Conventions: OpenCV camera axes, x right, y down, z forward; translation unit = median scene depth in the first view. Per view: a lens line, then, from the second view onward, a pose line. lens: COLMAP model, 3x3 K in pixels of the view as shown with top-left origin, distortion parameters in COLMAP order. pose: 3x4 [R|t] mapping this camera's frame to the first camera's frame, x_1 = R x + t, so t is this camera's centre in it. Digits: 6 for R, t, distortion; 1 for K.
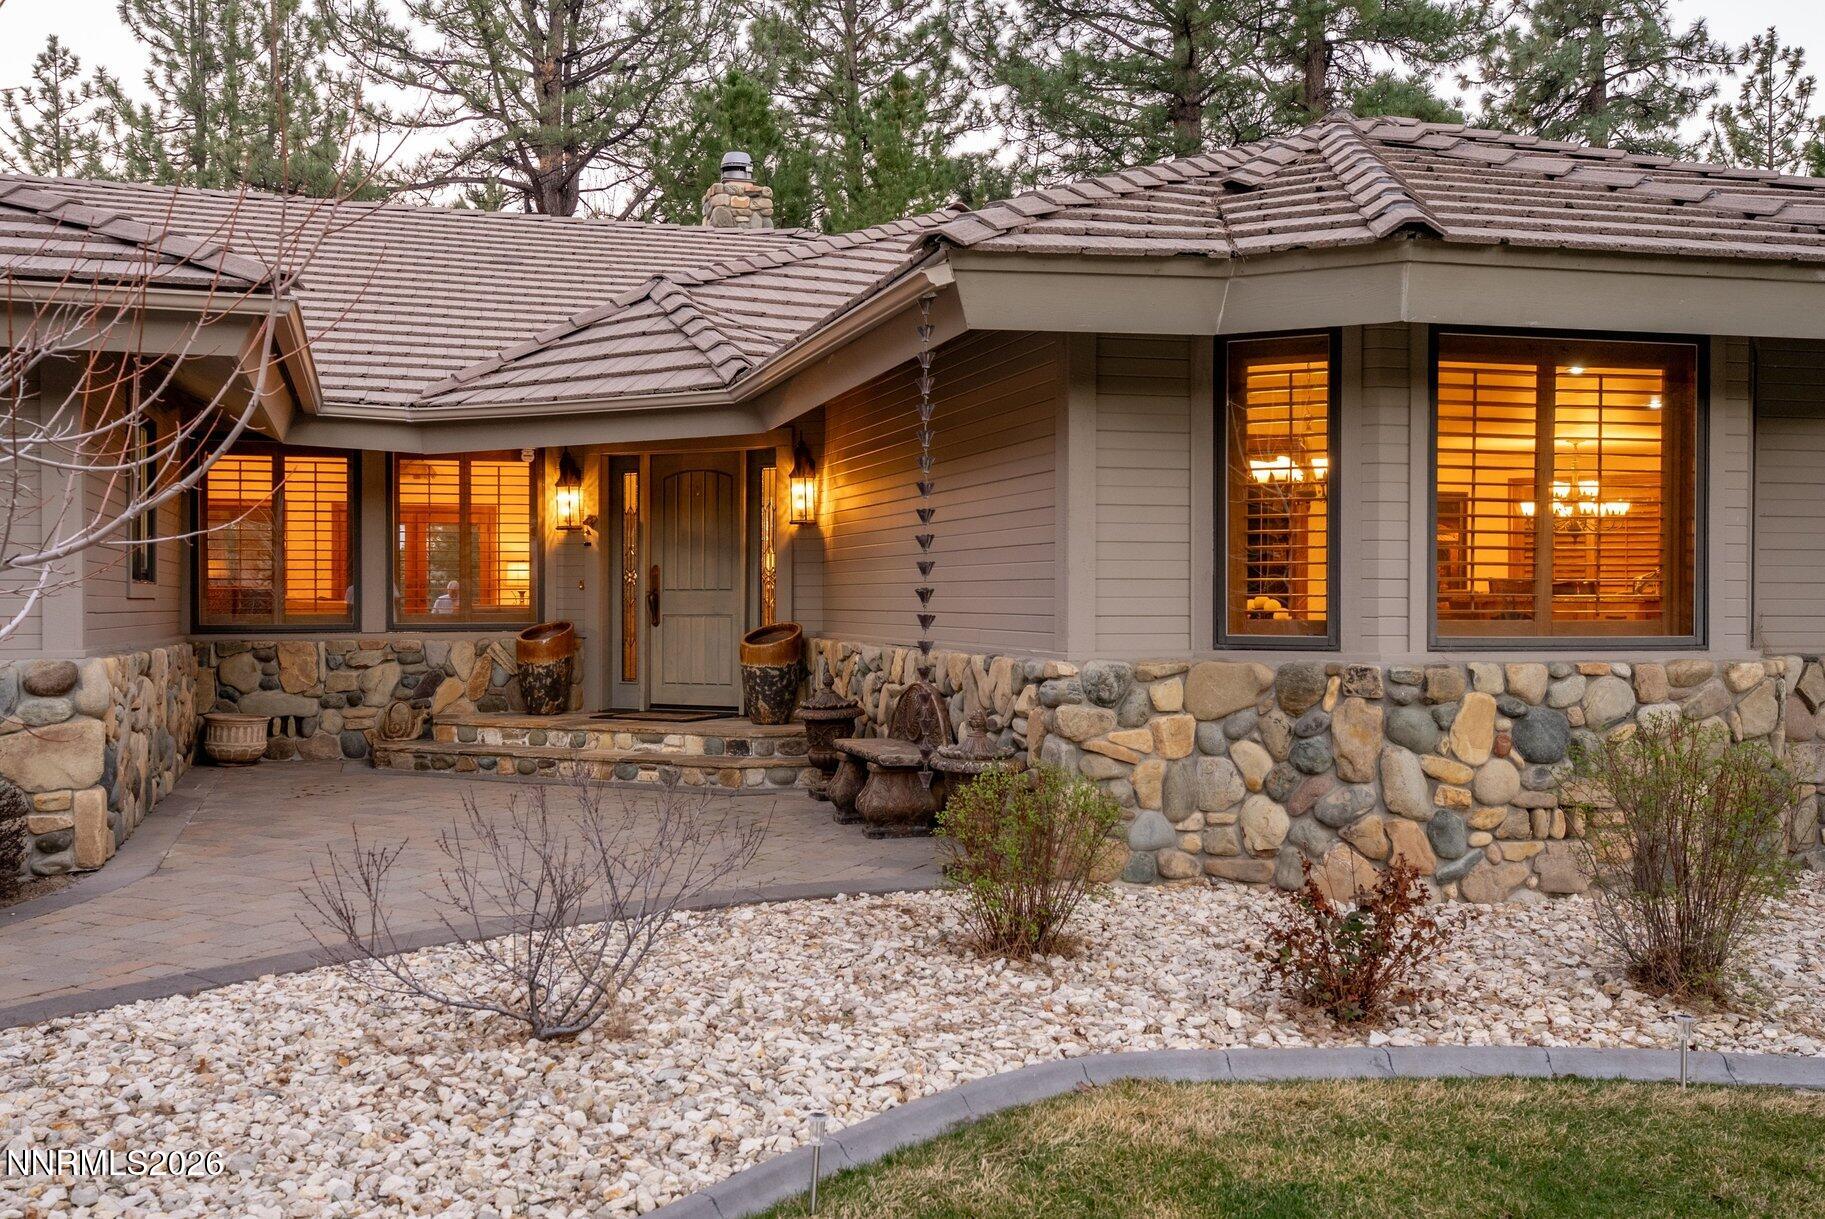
lens RADIAL K [[1674.7, 0, 881.0], [0, 1674.7, 606.8], [0, 0, 1]] dist [0.069874, 0.000000]
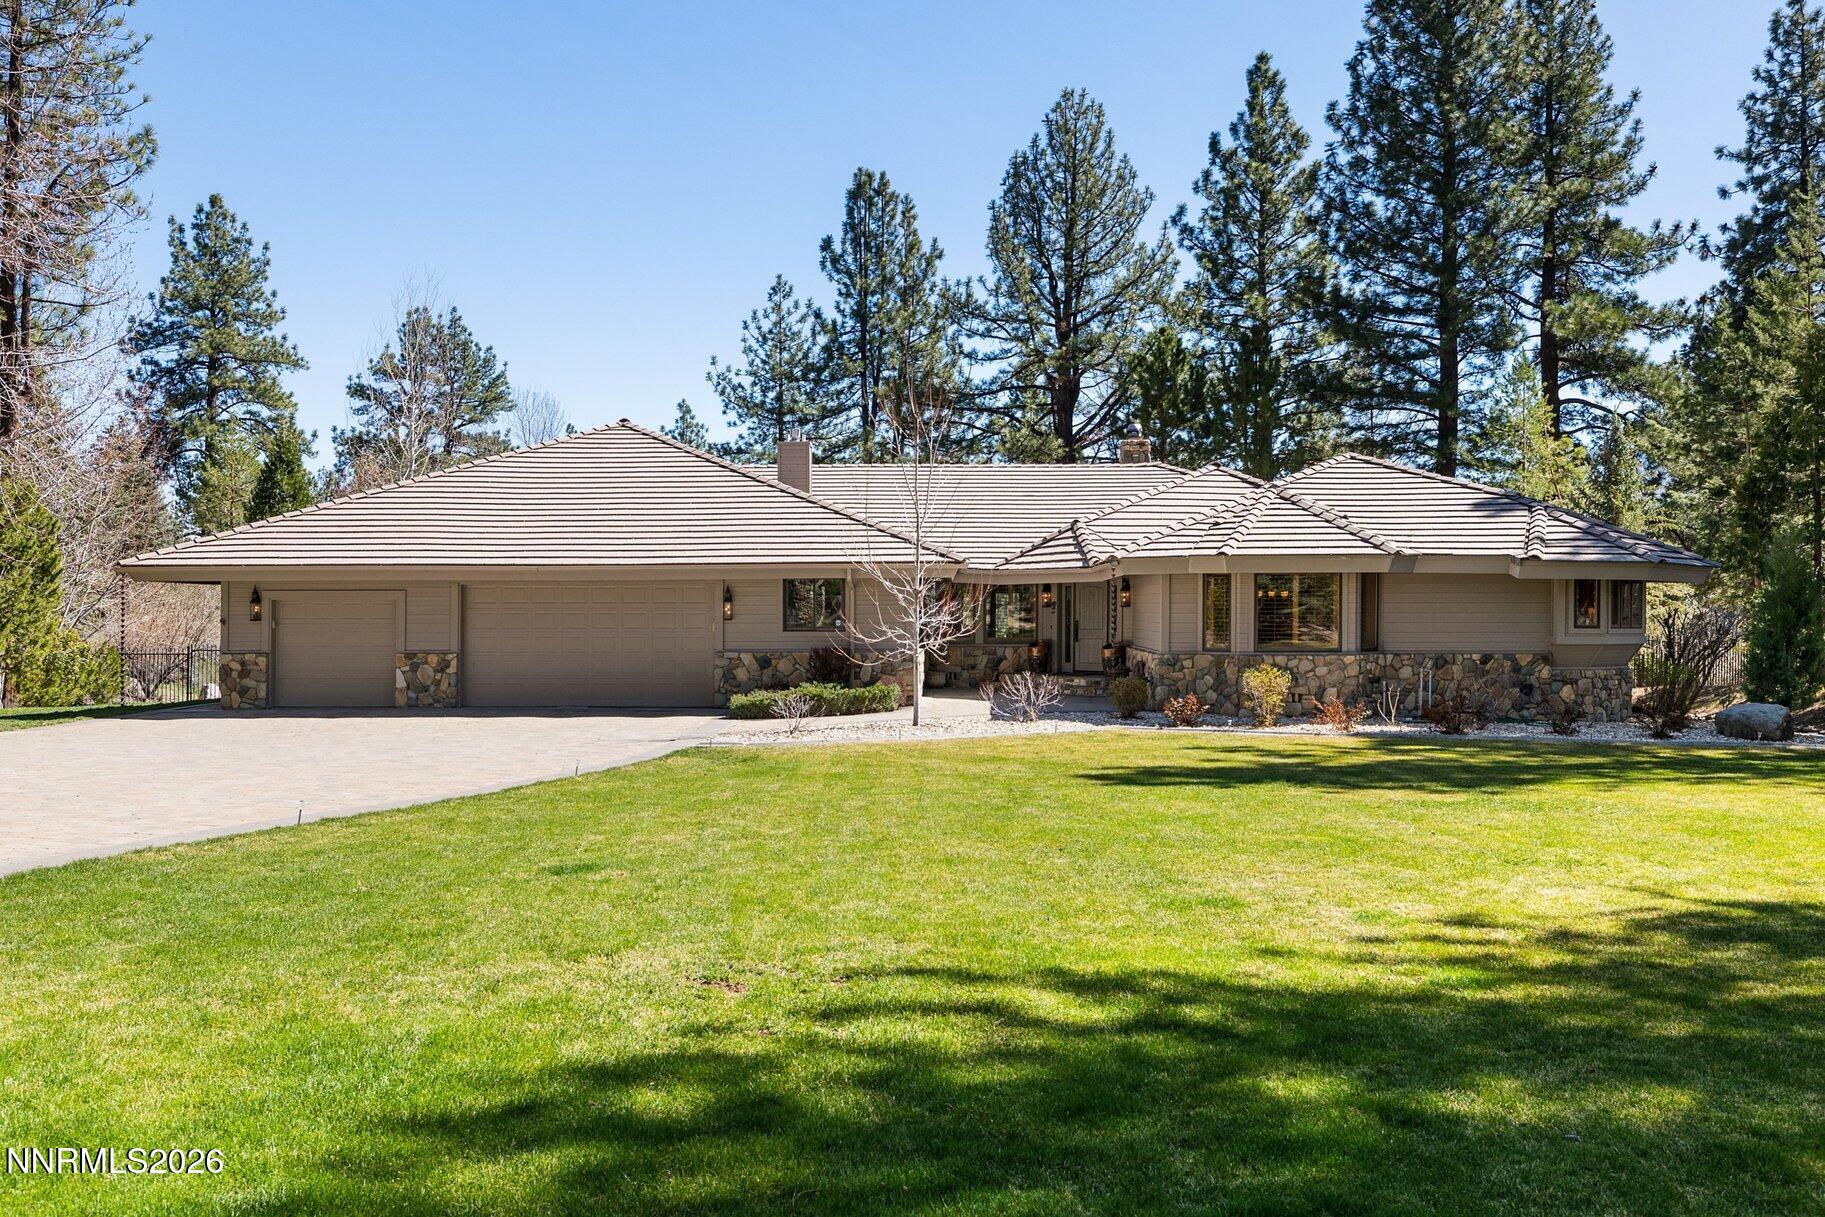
lens RADIAL K [[1439.0, 0, 911.7], [0, 1439.0, 610.0], [0, 0, 1]] dist [-0.025208, 0.002479]
pose [[0.949481, 0.001402, -0.313820, 0.356121], [-0.003175, 0.999982, -0.005141, -0.029177], [0.313807, 0.005878, 0.949468, -1.353835]]
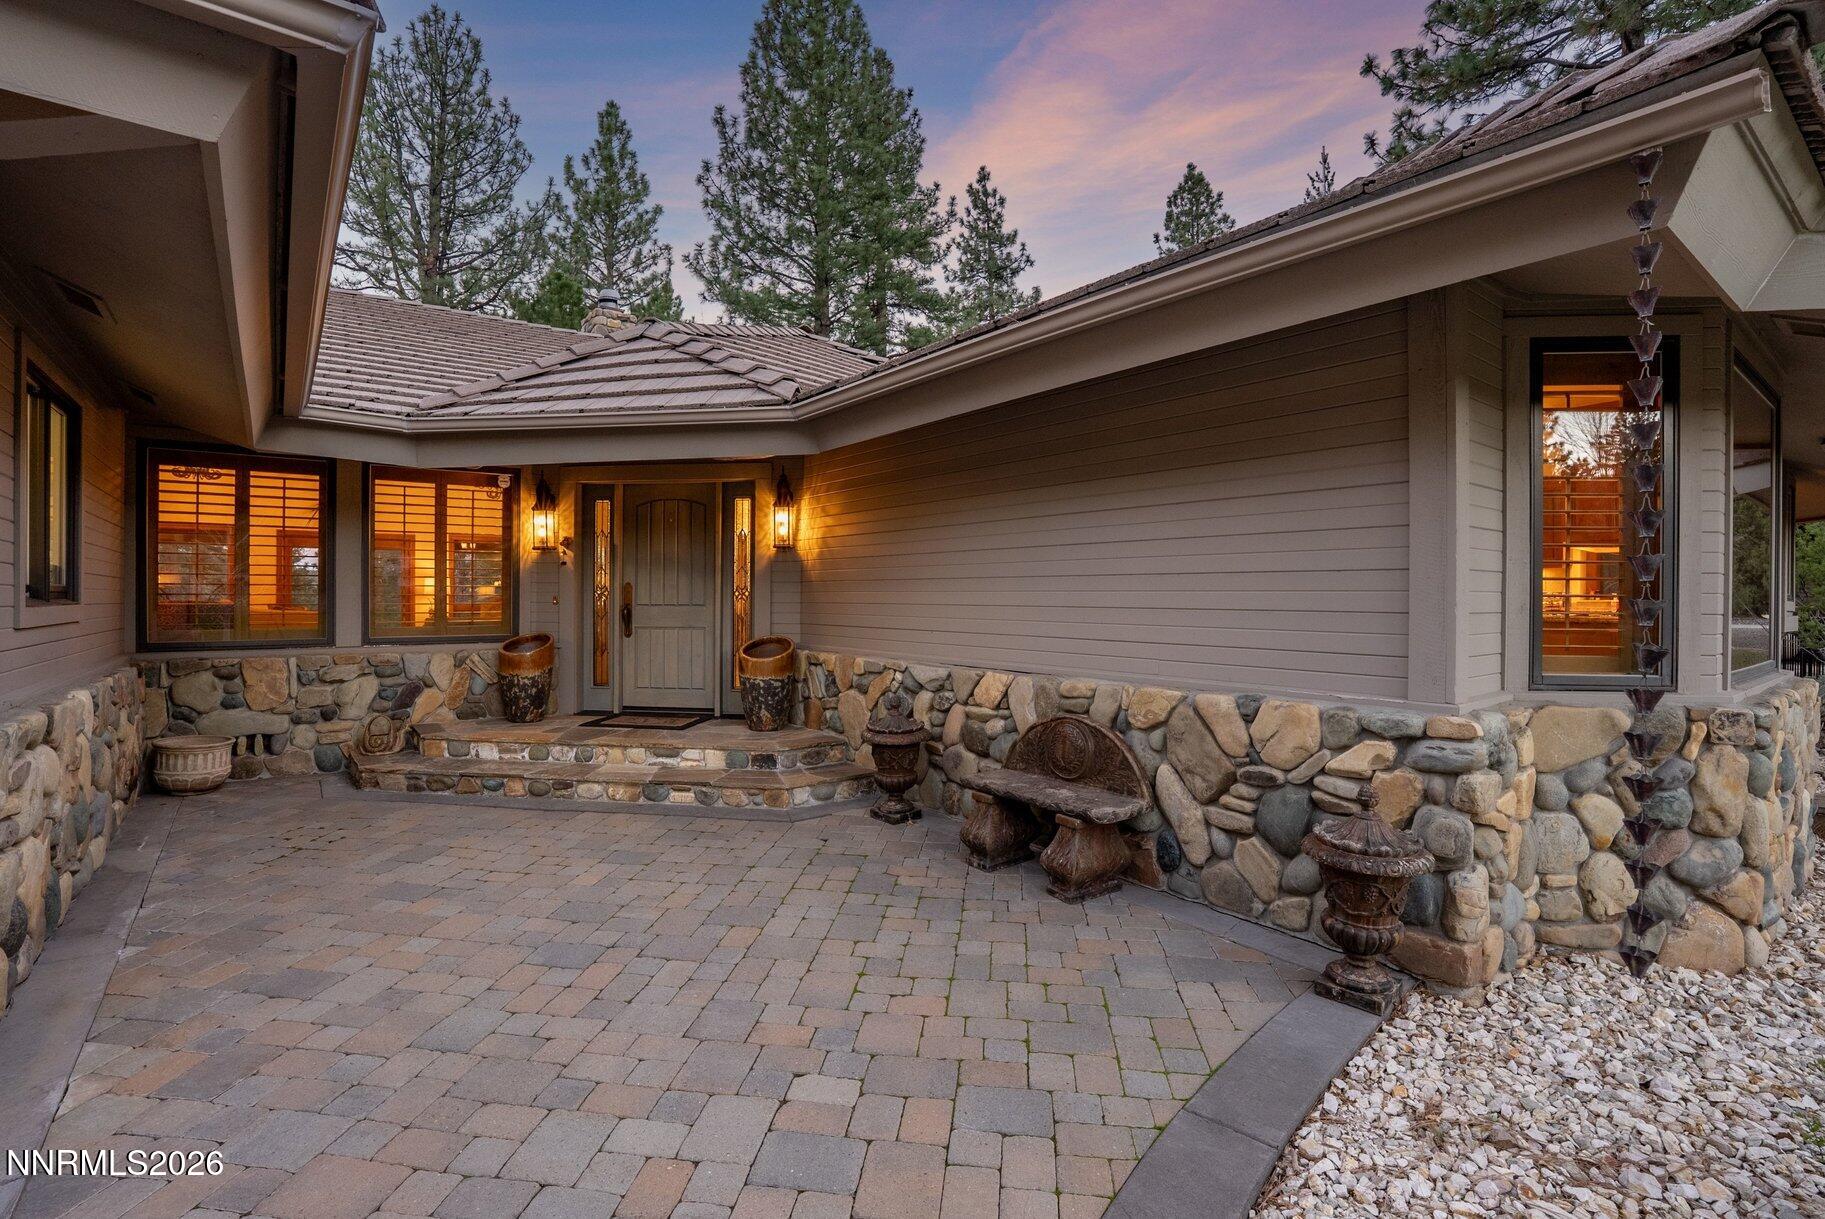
lens RADIAL K [[838.8, 0, 879.9], [0, 838.8, 598.4], [0, 0, 1]] dist [-0.036210, 0.004726]
pose [[0.943101, 0.003456, 0.332490, -0.165735], [-0.002066, 0.999988, -0.004534, -0.012378], [-0.332501, 0.003589, 0.943096, 0.425214]]
